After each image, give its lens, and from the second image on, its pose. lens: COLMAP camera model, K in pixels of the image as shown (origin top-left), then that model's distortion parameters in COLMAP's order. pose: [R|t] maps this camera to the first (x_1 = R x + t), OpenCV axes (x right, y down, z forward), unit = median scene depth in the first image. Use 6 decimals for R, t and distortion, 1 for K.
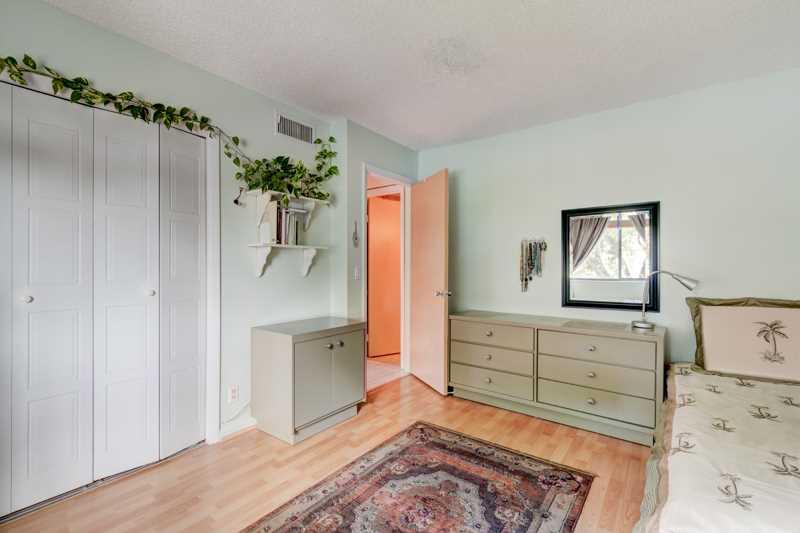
lens RADIAL K [[367.9, 0, 399.4], [0, 367.9, 267.6], [0, 0, 1]] dist [0.012398, 0.000292]
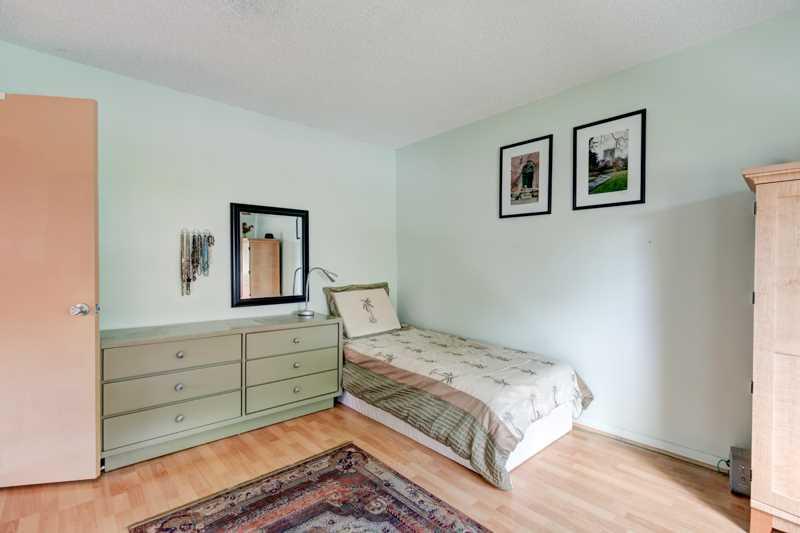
lens RADIAL K [[367.9, 0, 399.3], [0, 367.9, 265.3], [0, 0, 1]] dist [0.012398, 0.000292]
pose [[0.193002, -0.001771, 0.981197, -0.471279], [0.000396, 0.999998, 0.001727, -0.001282], [-0.981198, 0.000055, 0.193002, 0.497850]]
